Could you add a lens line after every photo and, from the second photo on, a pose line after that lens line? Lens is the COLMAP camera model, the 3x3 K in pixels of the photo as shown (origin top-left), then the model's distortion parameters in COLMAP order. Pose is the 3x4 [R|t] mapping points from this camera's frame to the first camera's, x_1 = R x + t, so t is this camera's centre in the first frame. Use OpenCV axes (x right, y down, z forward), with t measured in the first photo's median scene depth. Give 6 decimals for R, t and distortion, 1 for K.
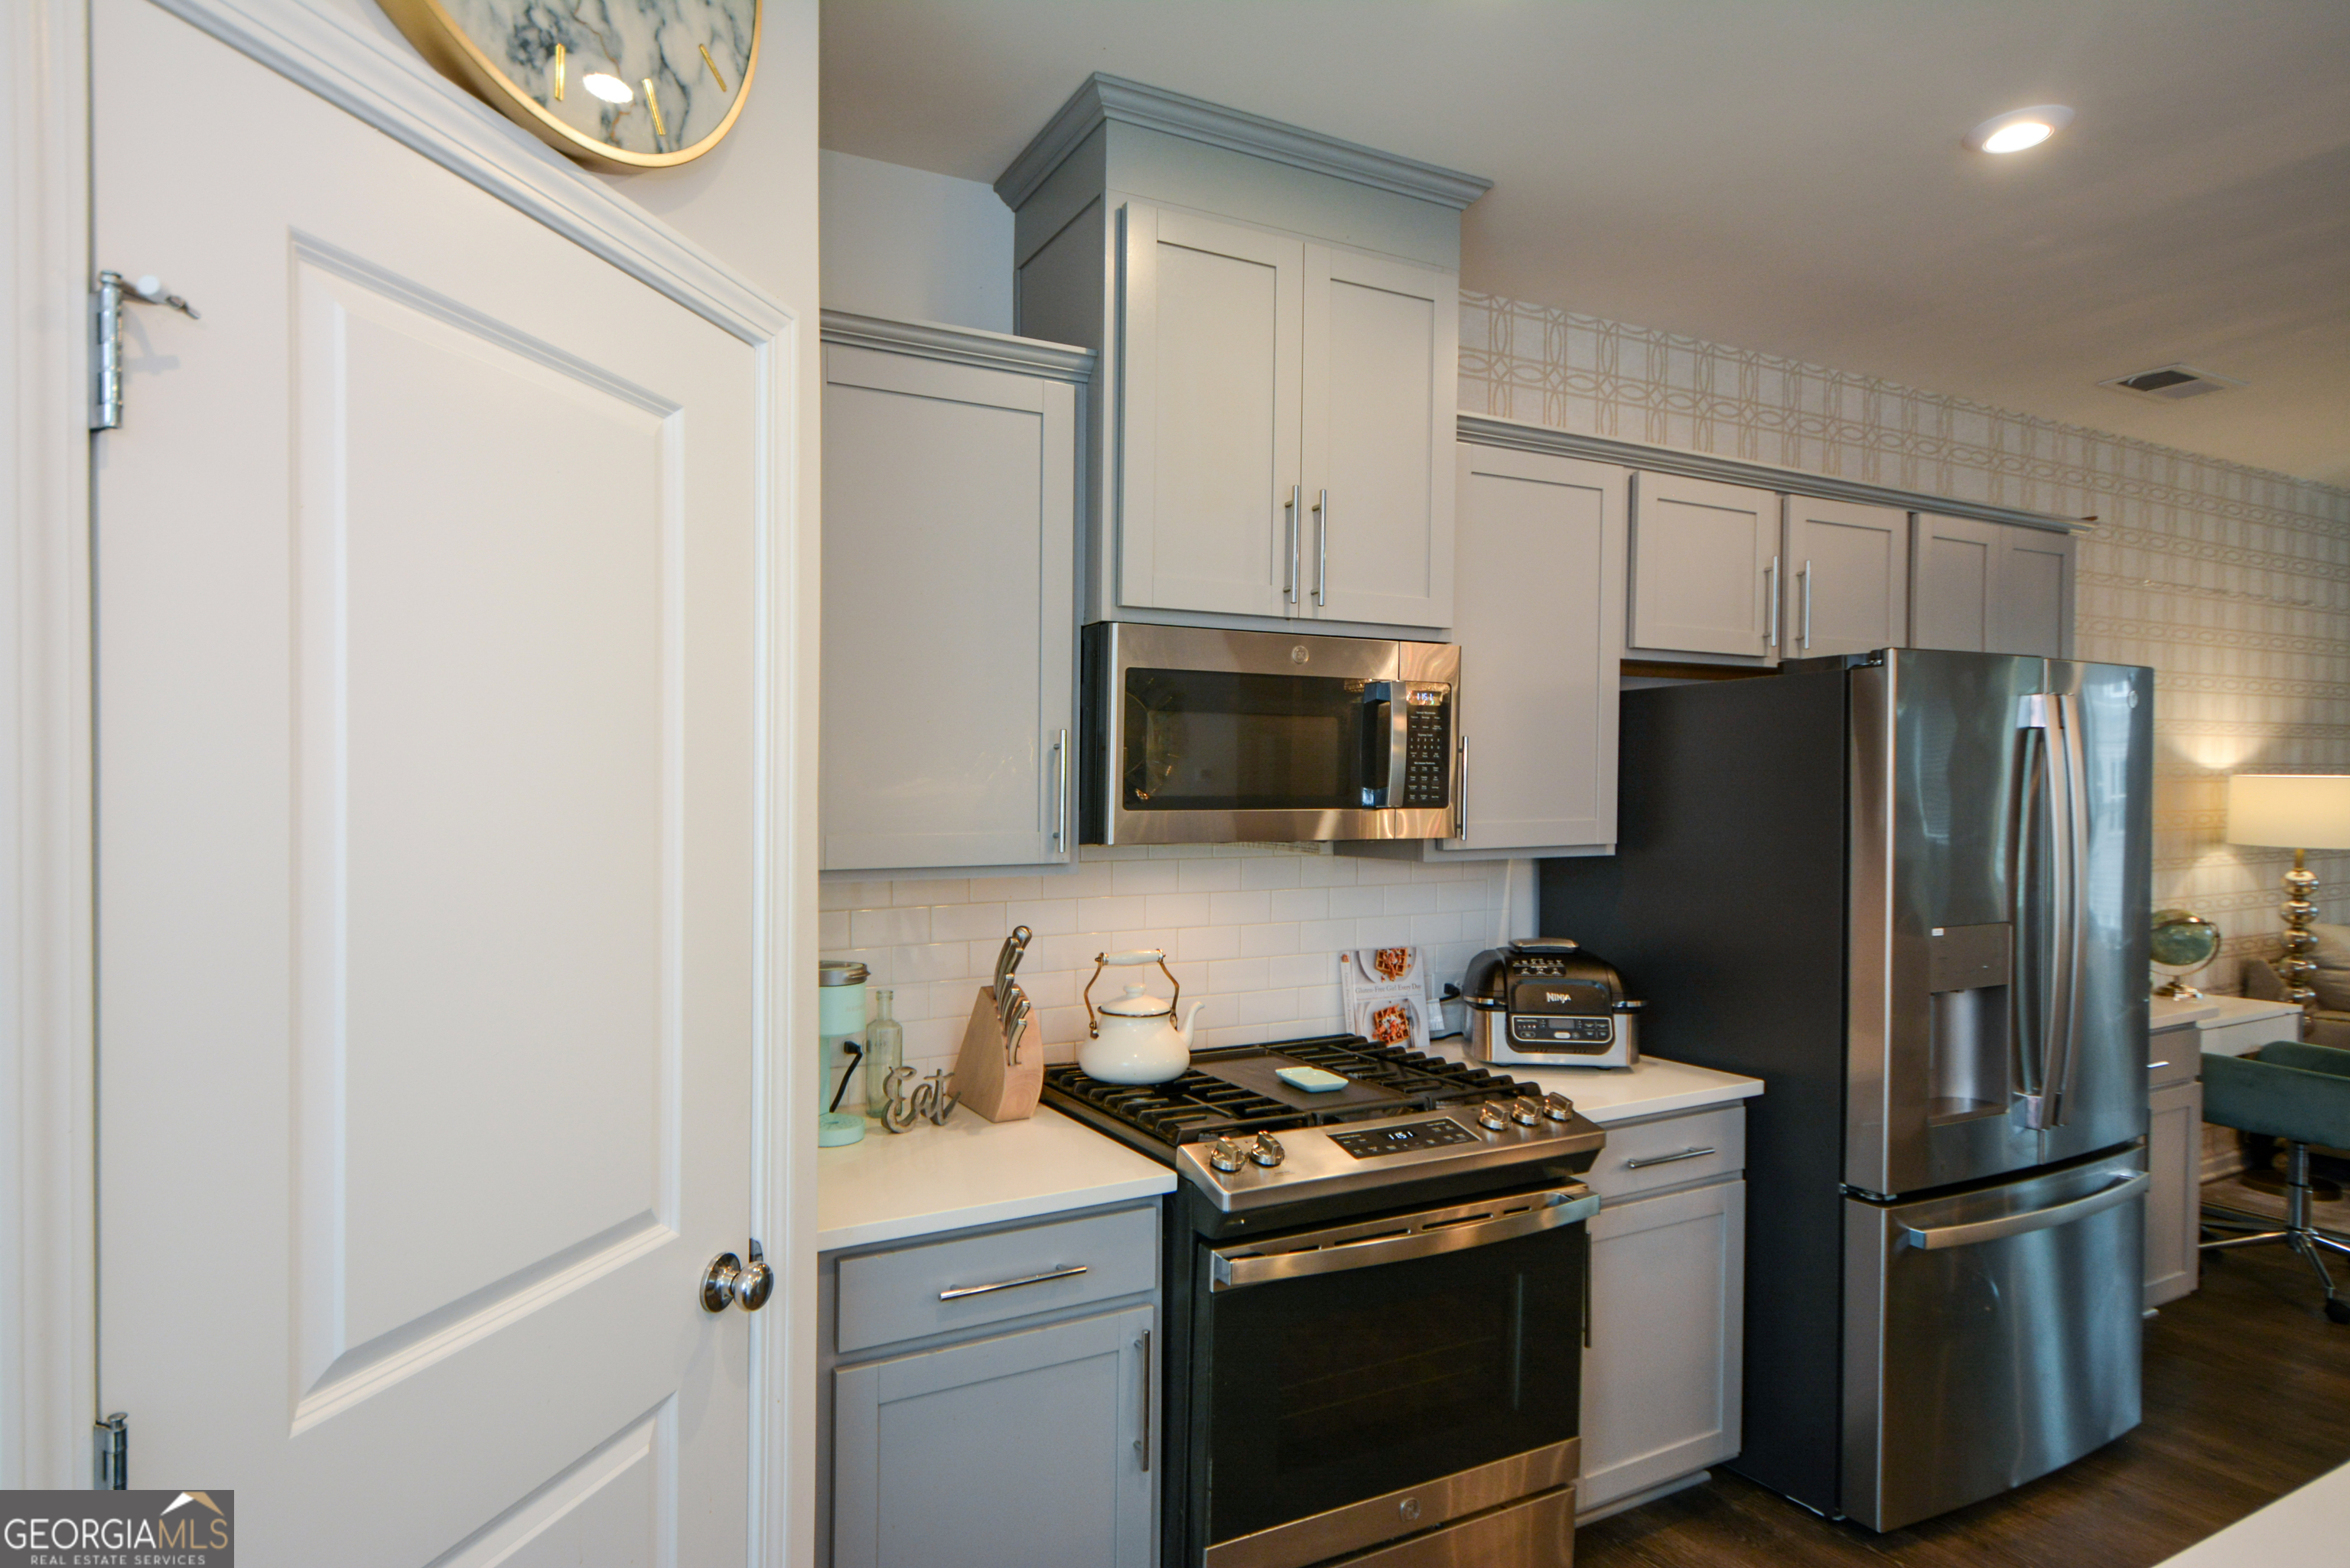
lens RADIAL K [[1164.3, 0, 1145.9], [0, 1164.3, 812.6], [0, 0, 1]] dist [-0.005247, -0.000052]
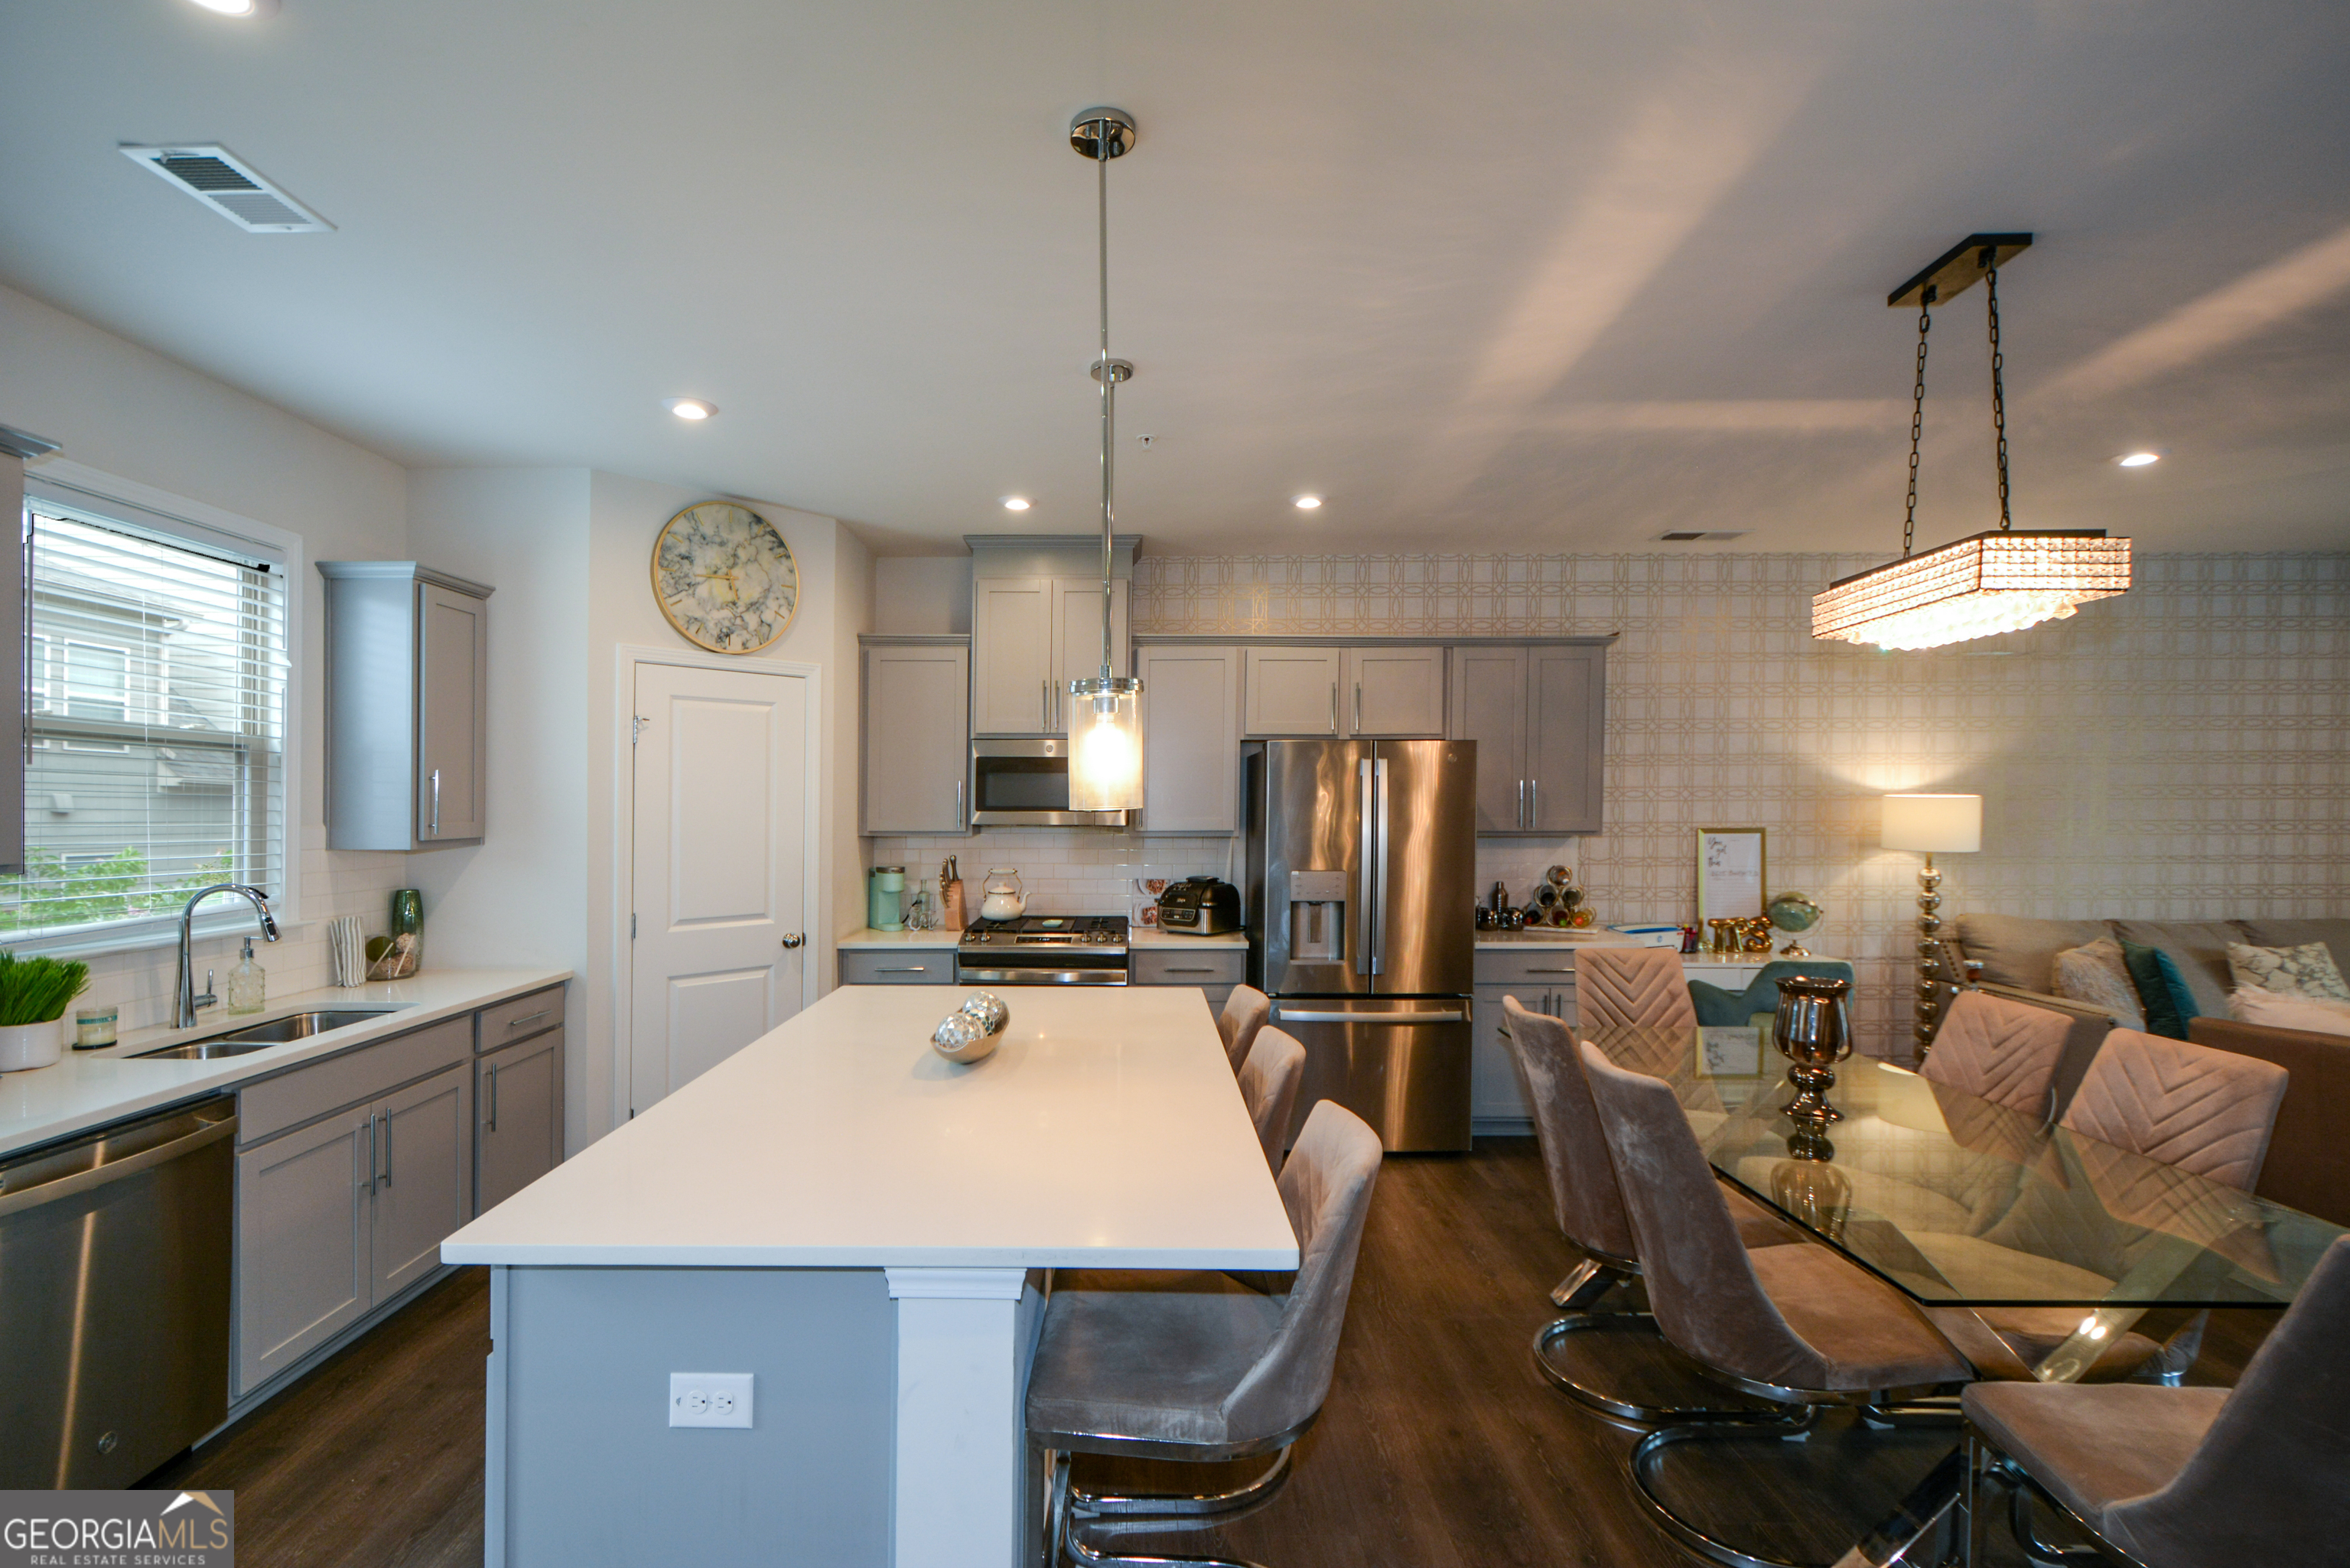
lens RADIAL K [[1043.2, 0, 1118.6], [0, 1043.2, 805.0], [0, 0, 1]] dist [-0.008163, -0.002308]
pose [[0.863285, 0.009394, -0.504630, 1.109973], [-0.012147, 0.999924, -0.002166, -0.010822], [0.504571, 0.008000, 0.863333, -0.663773]]
